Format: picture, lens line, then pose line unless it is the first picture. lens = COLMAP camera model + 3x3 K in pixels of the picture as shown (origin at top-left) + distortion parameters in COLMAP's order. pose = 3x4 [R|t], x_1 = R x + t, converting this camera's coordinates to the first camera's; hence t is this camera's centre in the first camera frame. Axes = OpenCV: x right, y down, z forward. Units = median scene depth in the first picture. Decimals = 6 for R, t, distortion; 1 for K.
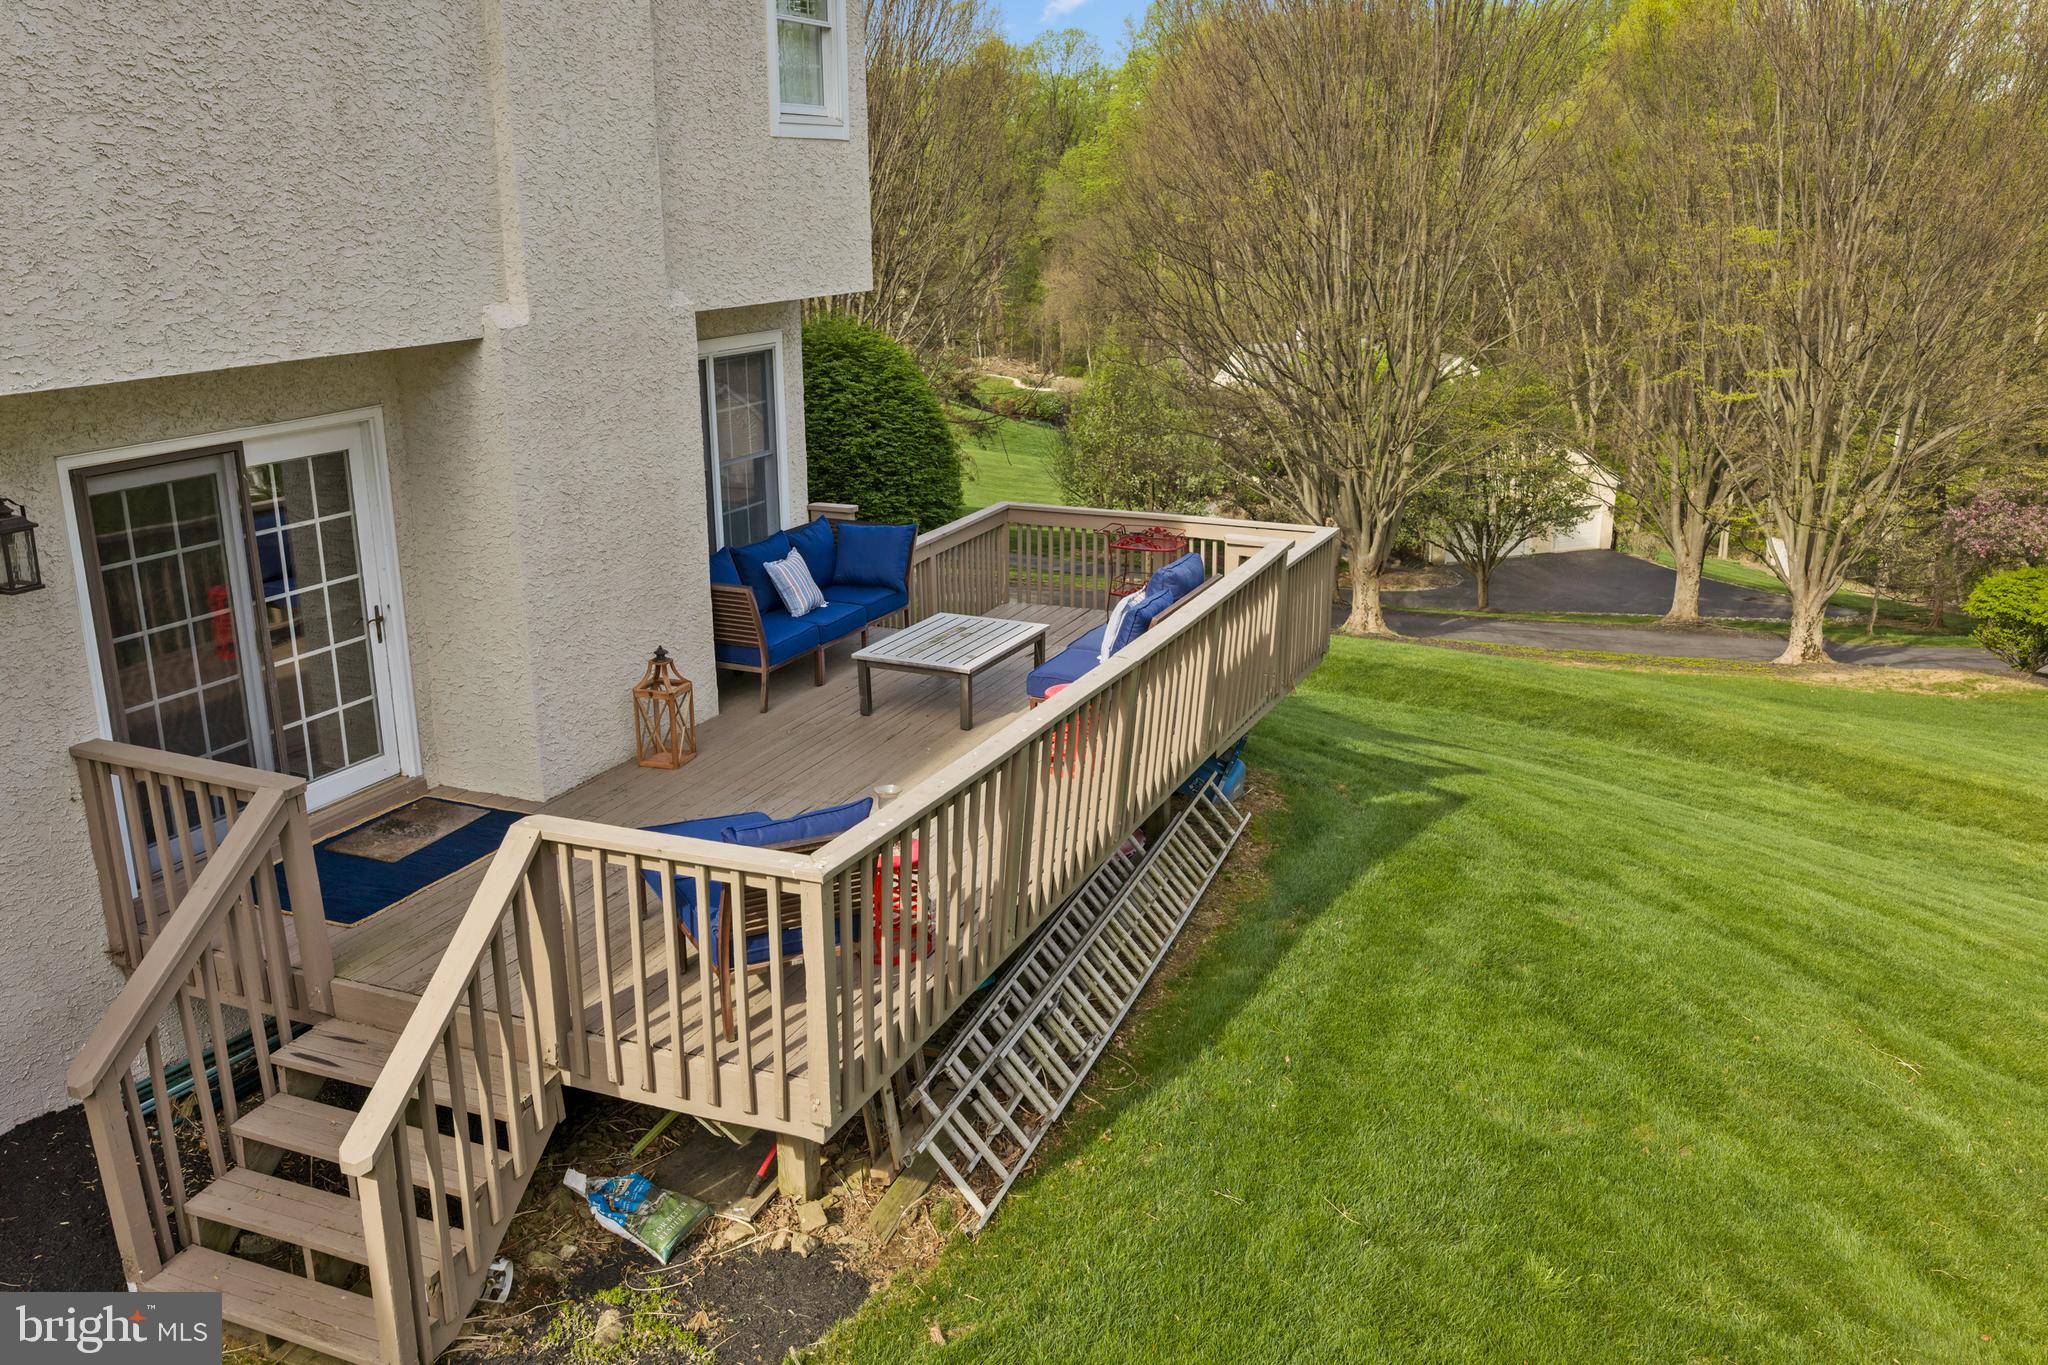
lens RADIAL K [[1673.8, 0, 1024.0], [0, 1673.8, 682.5], [0, 0, 1]] dist [0.003169, 0.001593]
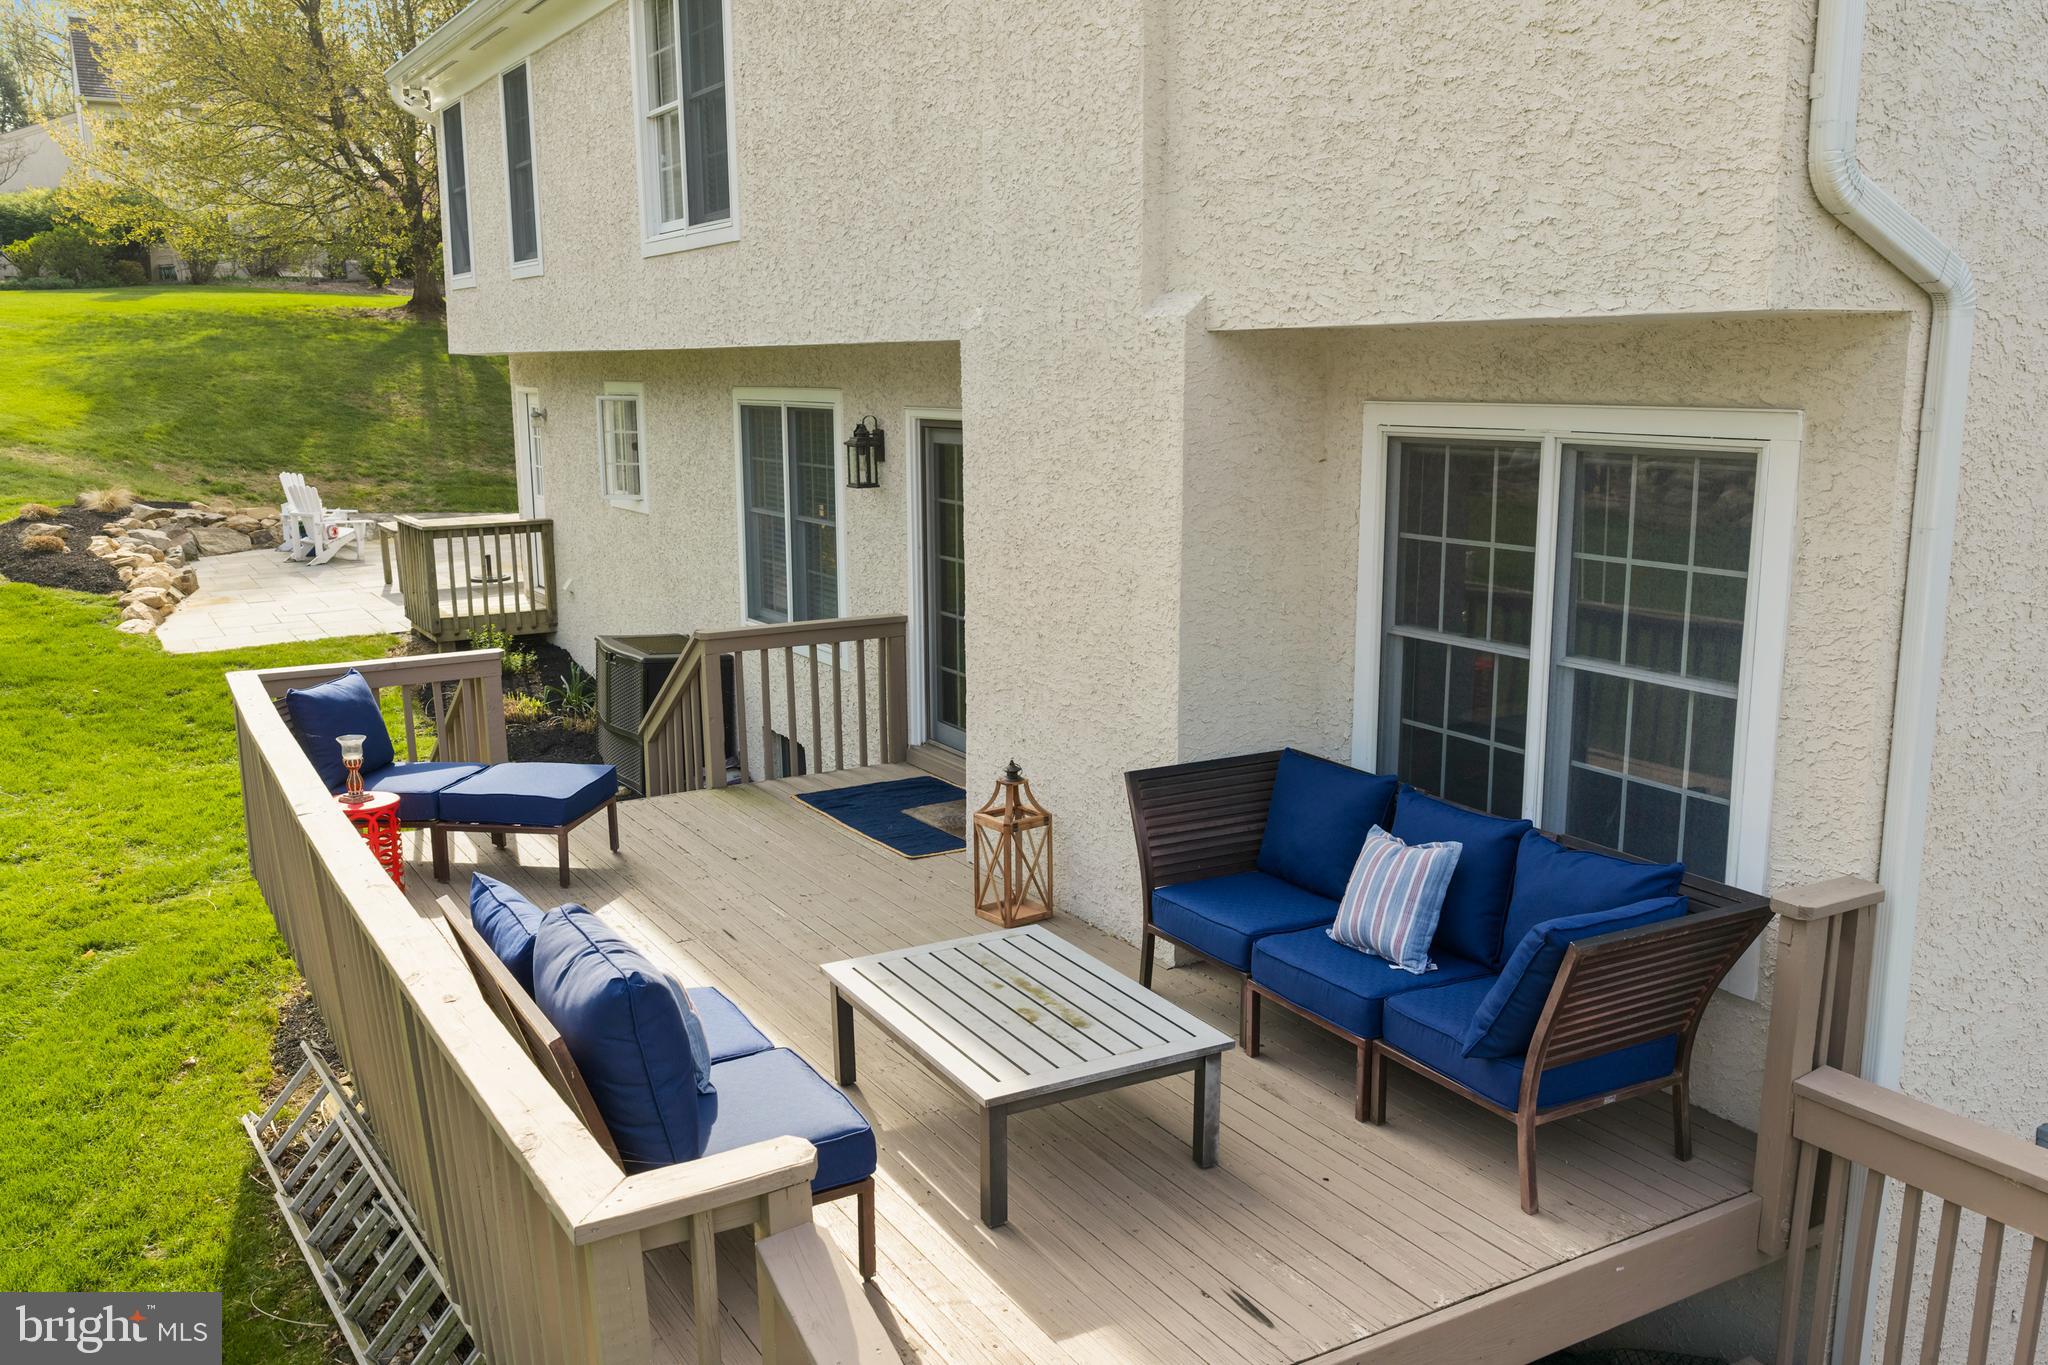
lens RADIAL K [[1667.5, 0, 1024.7], [0, 1667.5, 728.8], [0, 0, 1]] dist [0.001540, 0.000125]
pose [[-0.596414, 0.167033, -0.785106, 0.376887], [-0.232421, 0.900270, 0.368095, -0.321167], [0.768291, 0.402012, -0.498112, 1.409312]]
